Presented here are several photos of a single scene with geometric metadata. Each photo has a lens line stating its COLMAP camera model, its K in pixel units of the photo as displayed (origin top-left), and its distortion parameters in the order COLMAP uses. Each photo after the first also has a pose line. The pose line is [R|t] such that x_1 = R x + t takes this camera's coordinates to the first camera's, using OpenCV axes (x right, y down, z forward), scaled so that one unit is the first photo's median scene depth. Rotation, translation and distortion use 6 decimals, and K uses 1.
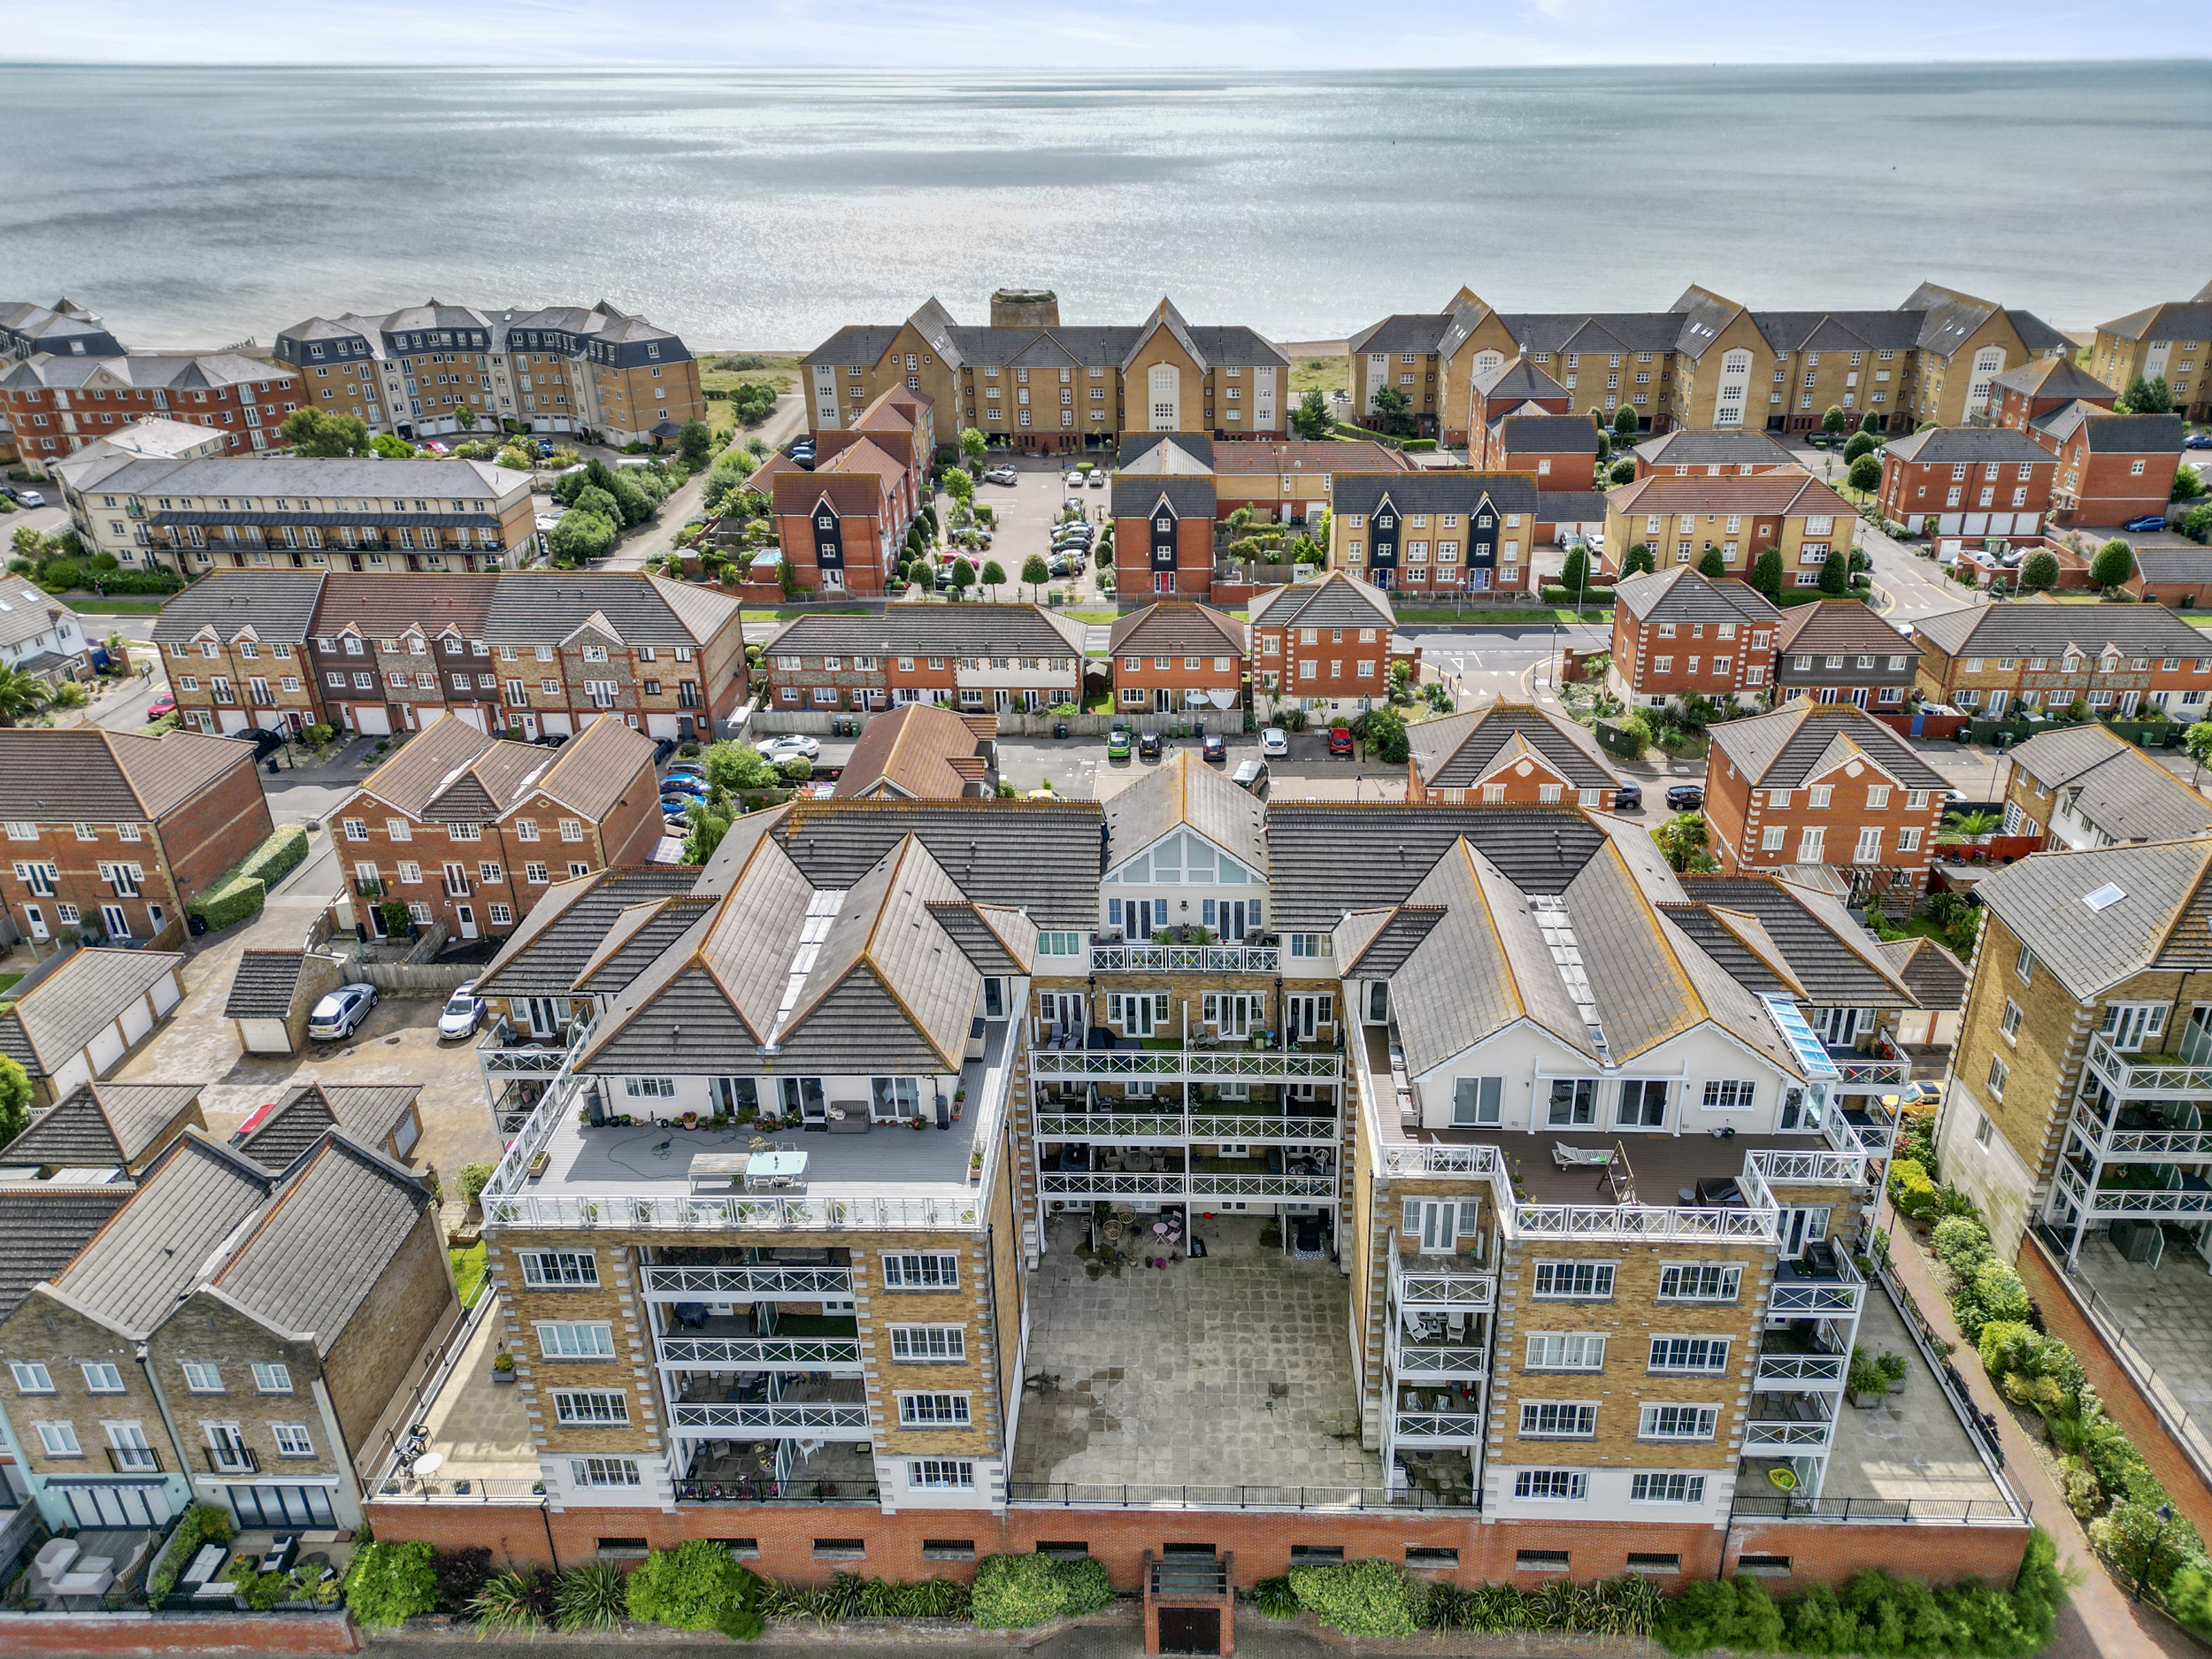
lens RADIAL K [[1552.2, 0, 1118.8], [0, 1552.2, 821.8], [0, 0, 1]] dist [0.062063, -0.048608]
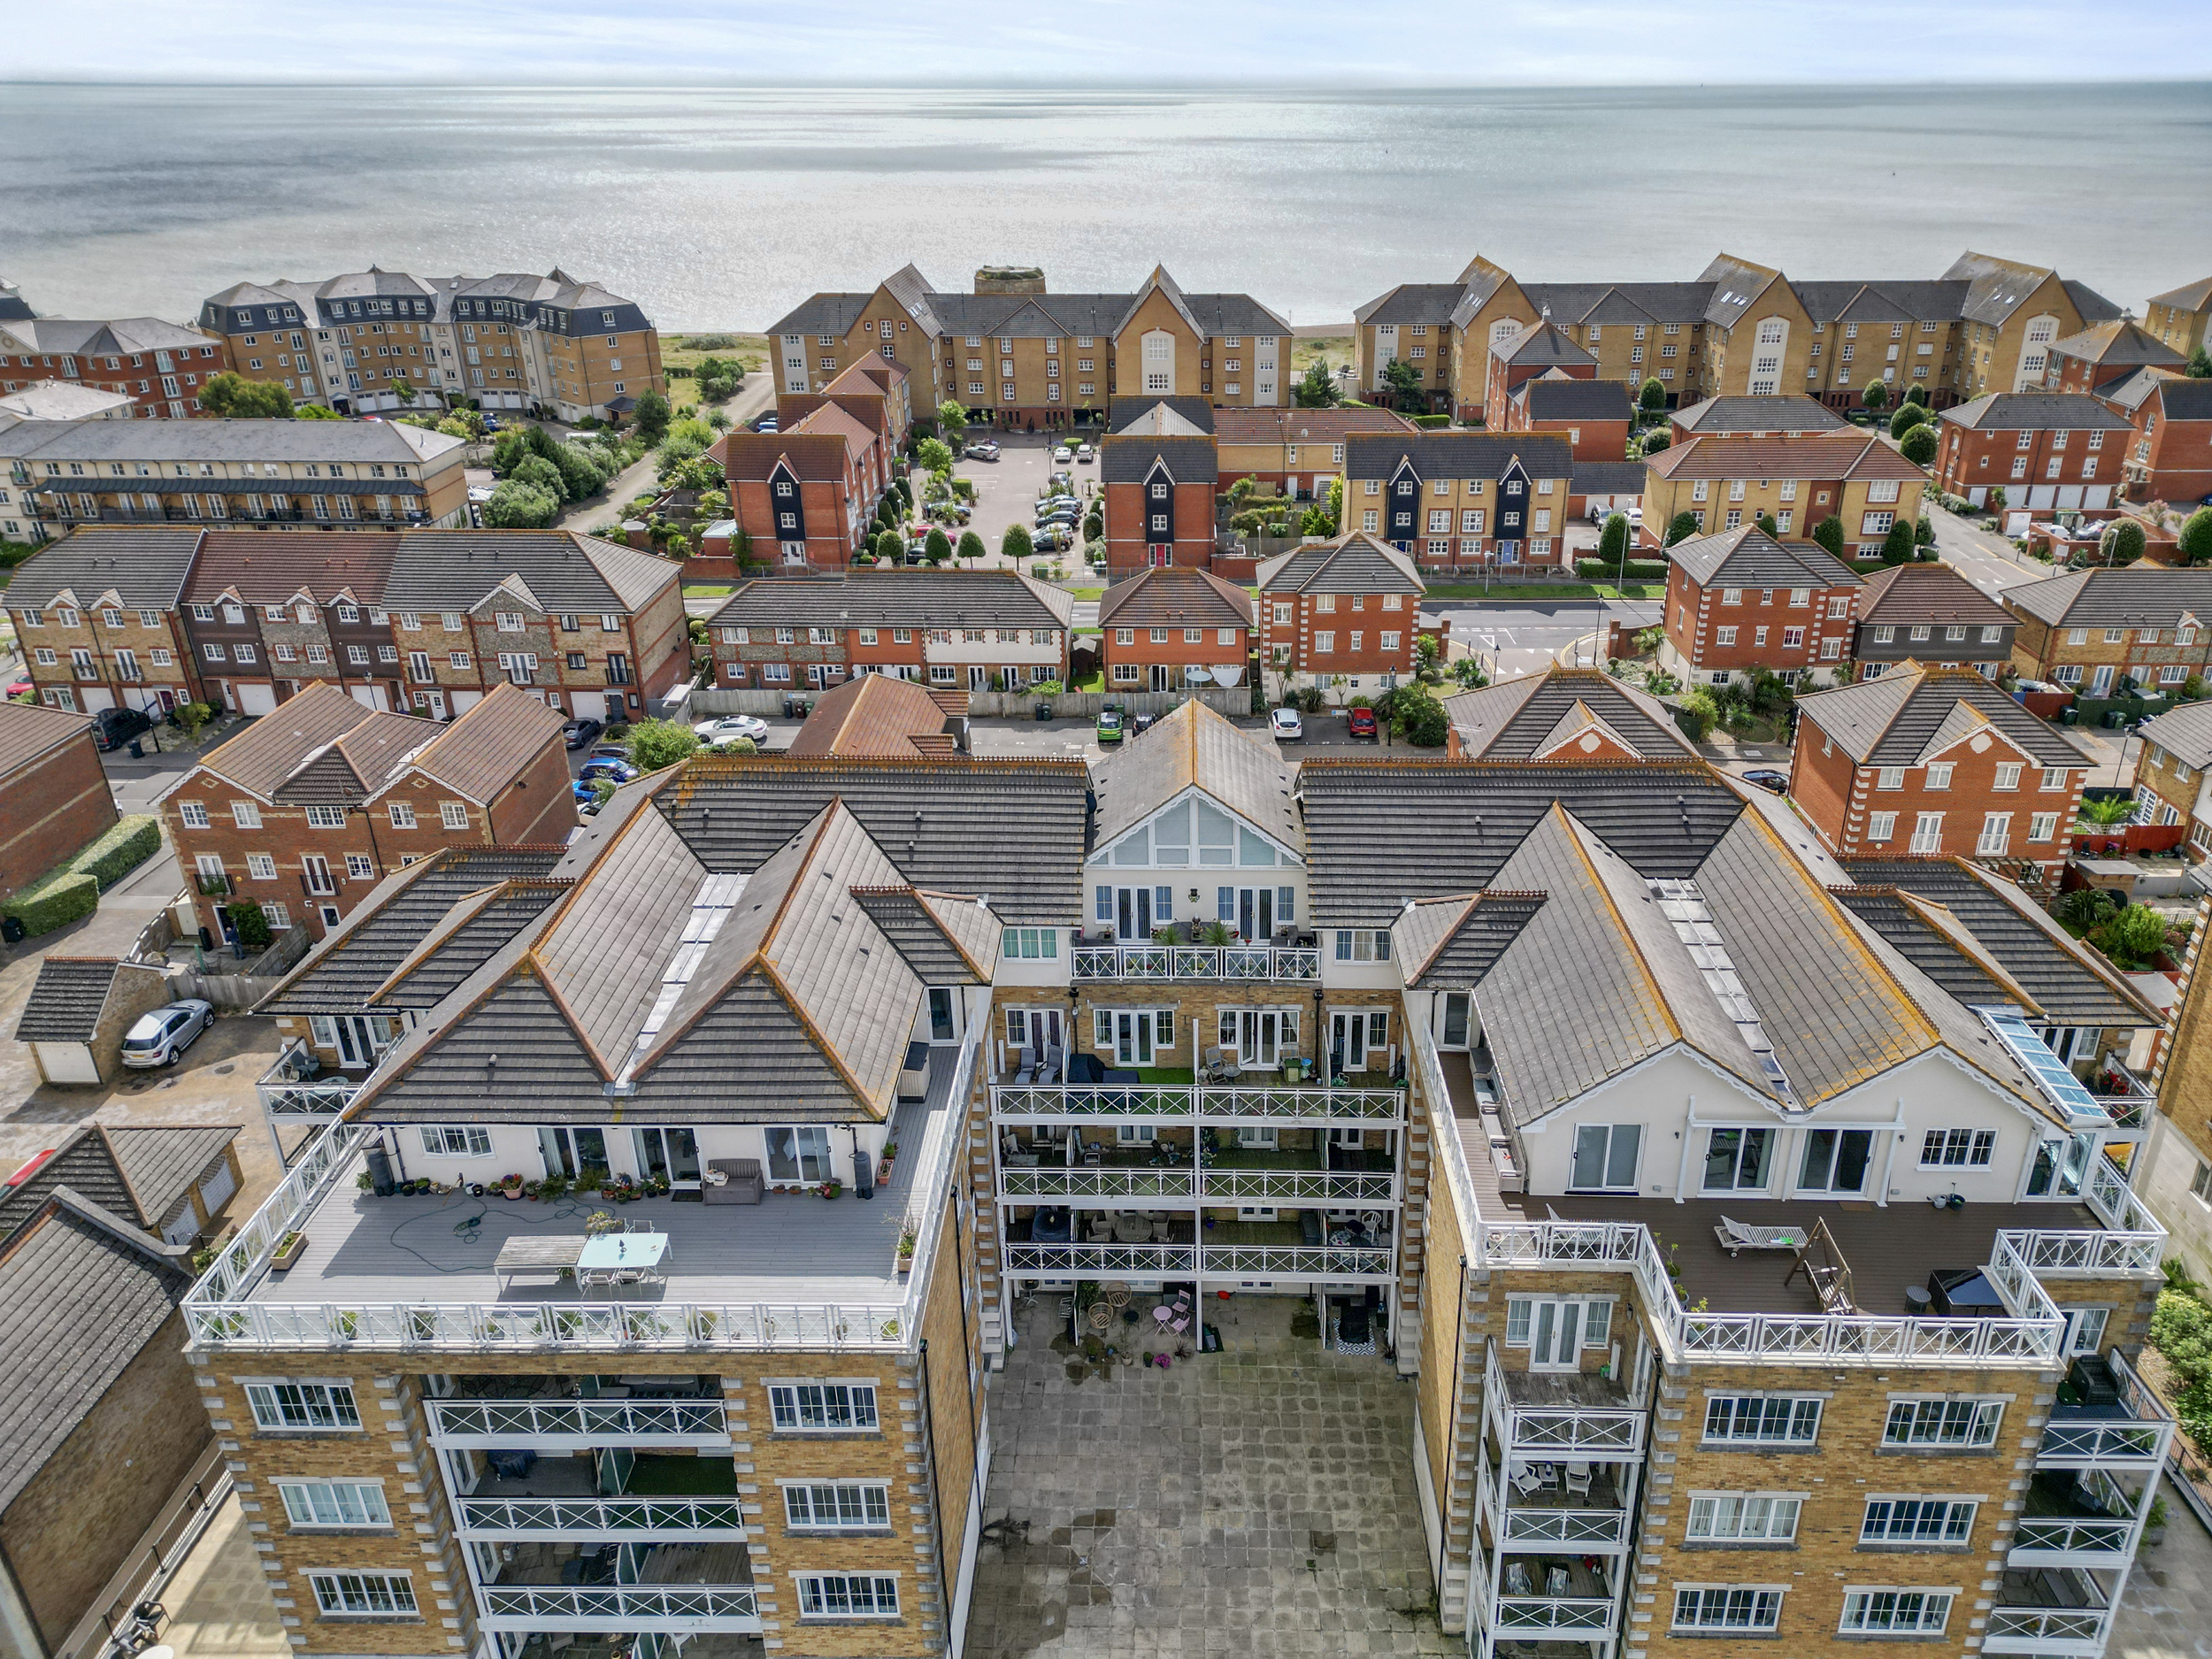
lens RADIAL K [[1552.2, 0, 1123.1], [0, 1552.2, 825.3], [0, 0, 1]] dist [0.062063, -0.048608]
pose [[0.999966, -0.000399, 0.008192, 0.000522], [0.000471, 0.999962, -0.008753, 0.017947], [-0.008188, 0.008756, 0.999928, 0.157330]]
